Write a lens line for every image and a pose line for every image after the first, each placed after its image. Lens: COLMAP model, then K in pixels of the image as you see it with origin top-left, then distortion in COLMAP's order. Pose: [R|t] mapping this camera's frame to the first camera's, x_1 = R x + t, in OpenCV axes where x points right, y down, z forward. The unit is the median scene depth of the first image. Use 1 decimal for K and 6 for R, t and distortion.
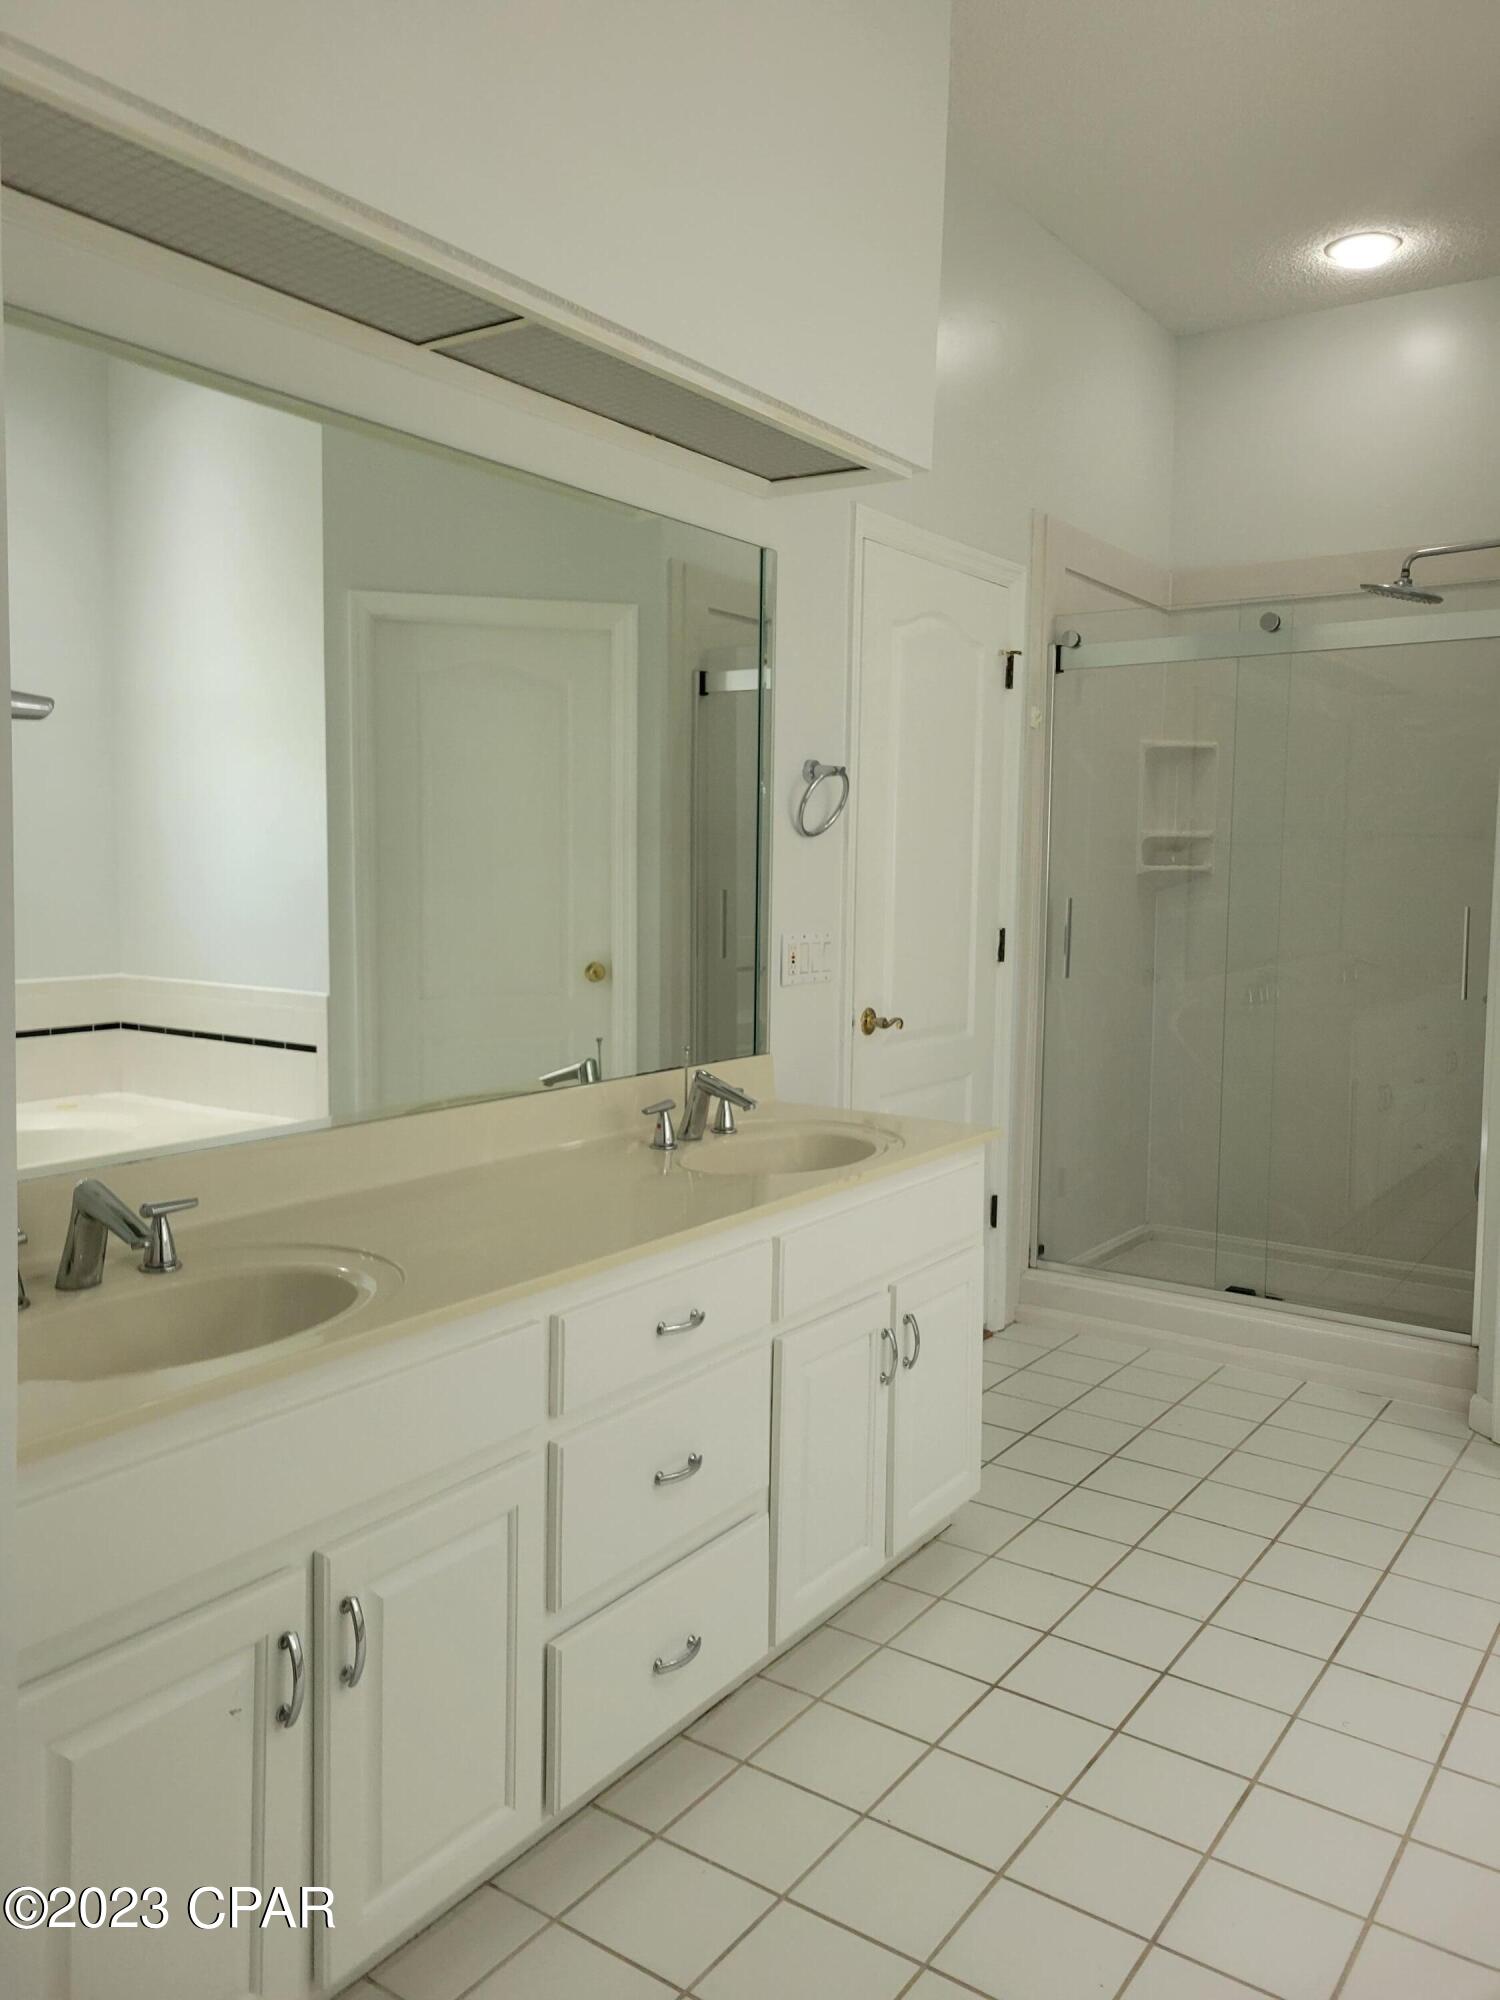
lens RADIAL K [[1493.4, 0, 730.5], [0, 1493.4, 952.1], [0, 0, 1]] dist [0.058145, -0.043215]
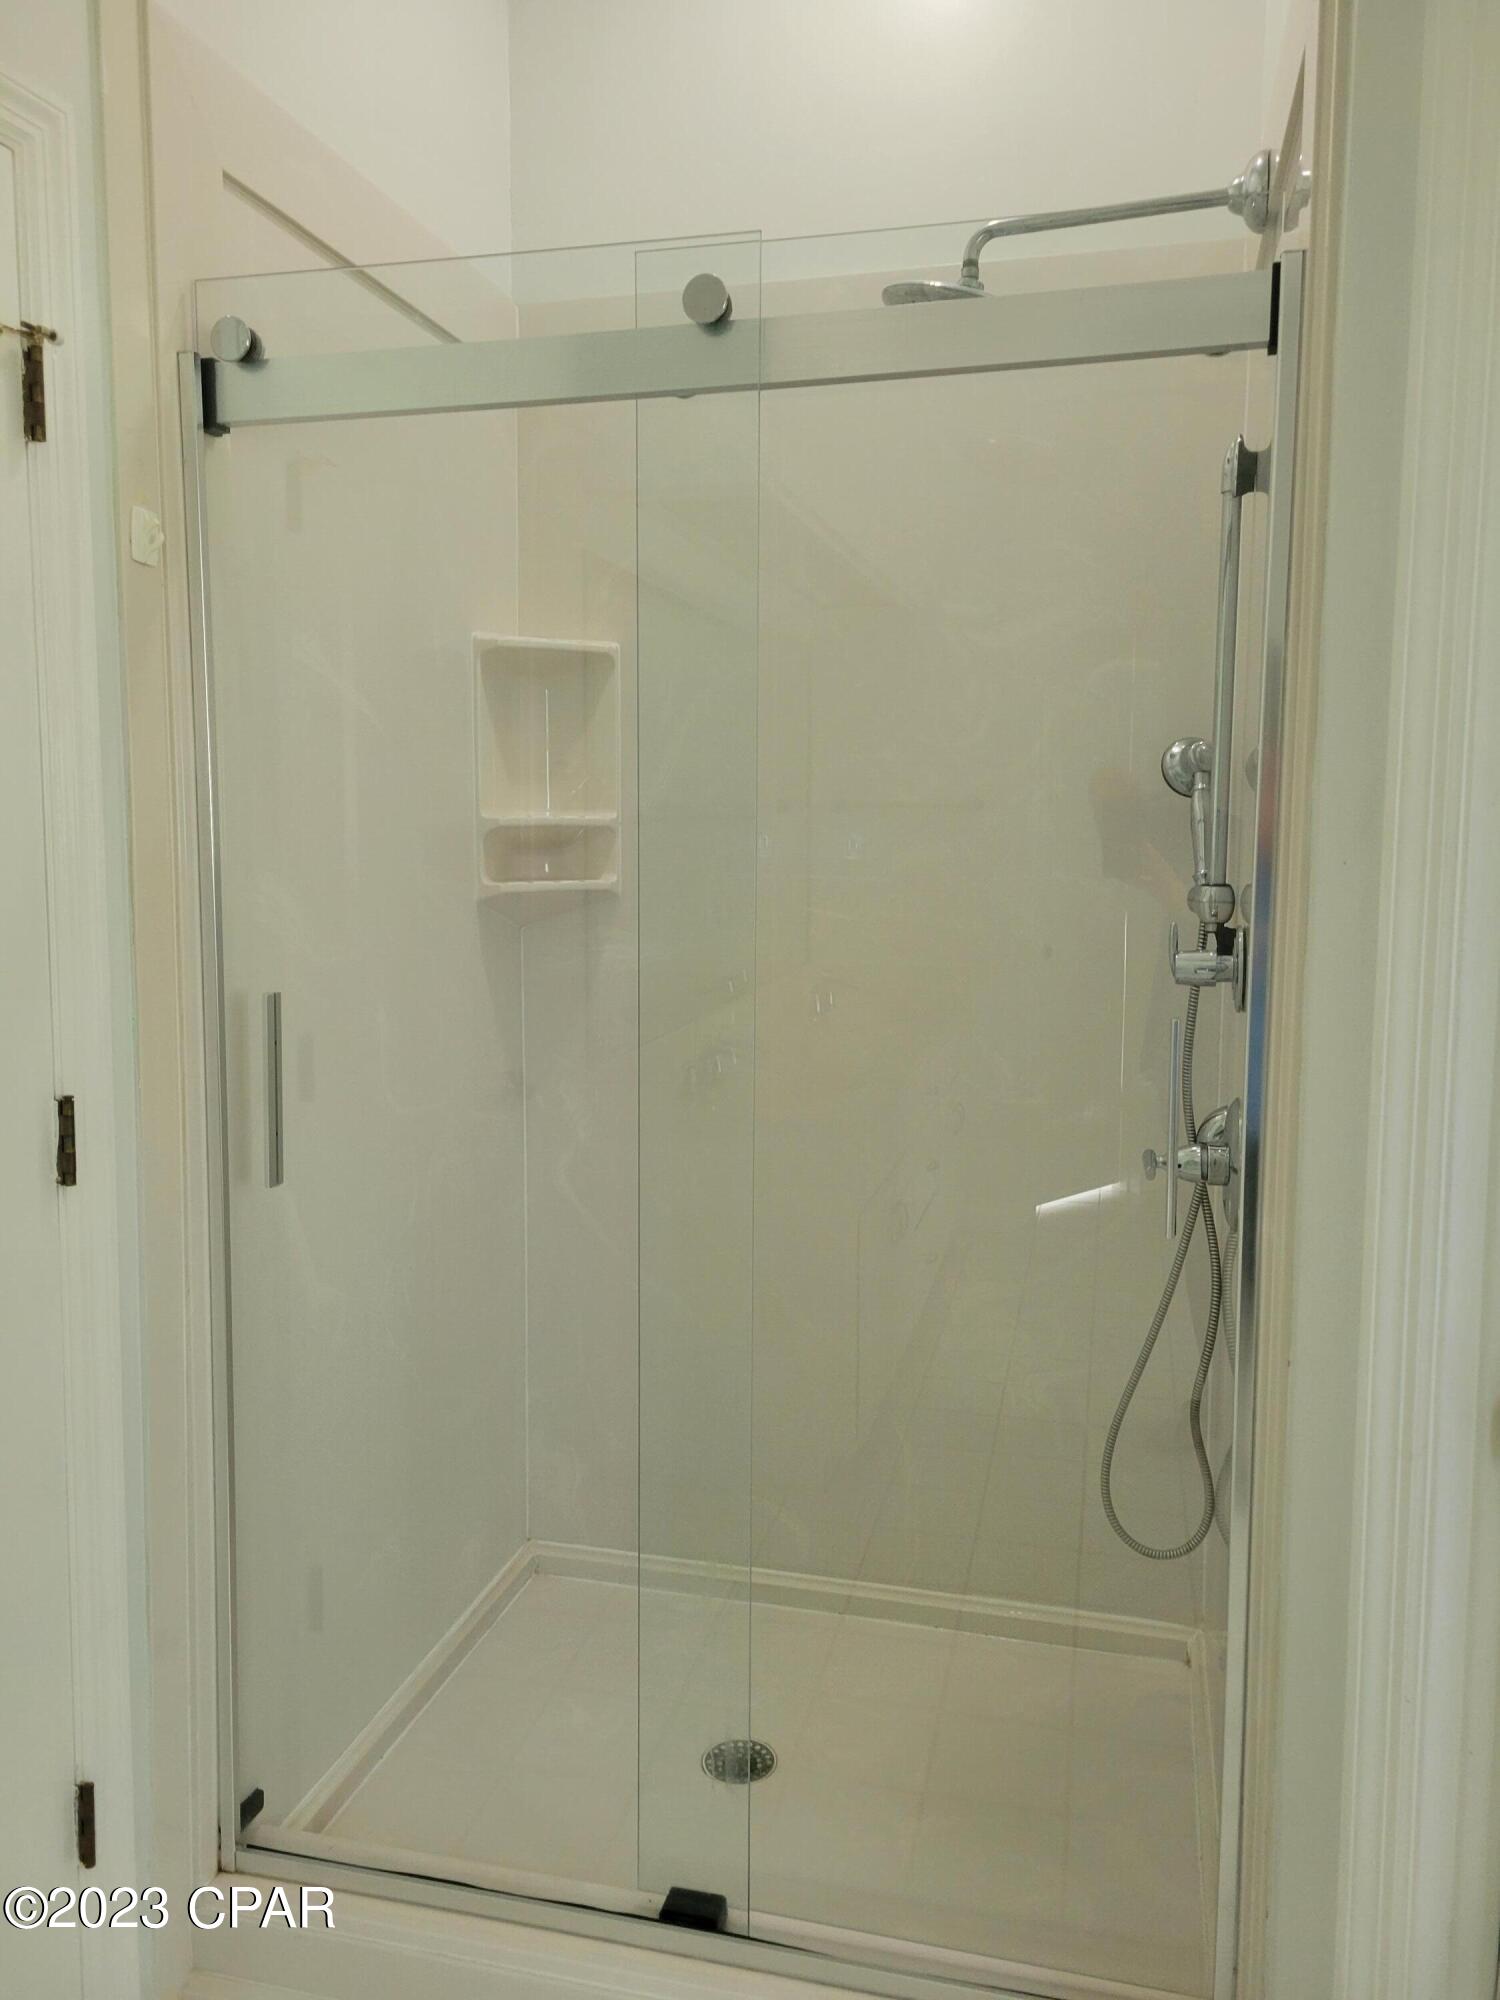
lens RADIAL K [[1493.4, 0, 745.2], [0, 1493.4, 957.8], [0, 0, 1]] dist [0.058145, -0.043215]
pose [[0.931130, -0.046128, 0.361759, 0.263781], [0.034421, 0.998656, 0.038744, -0.075721], [-0.363060, -0.023623, 0.931466, 0.758993]]
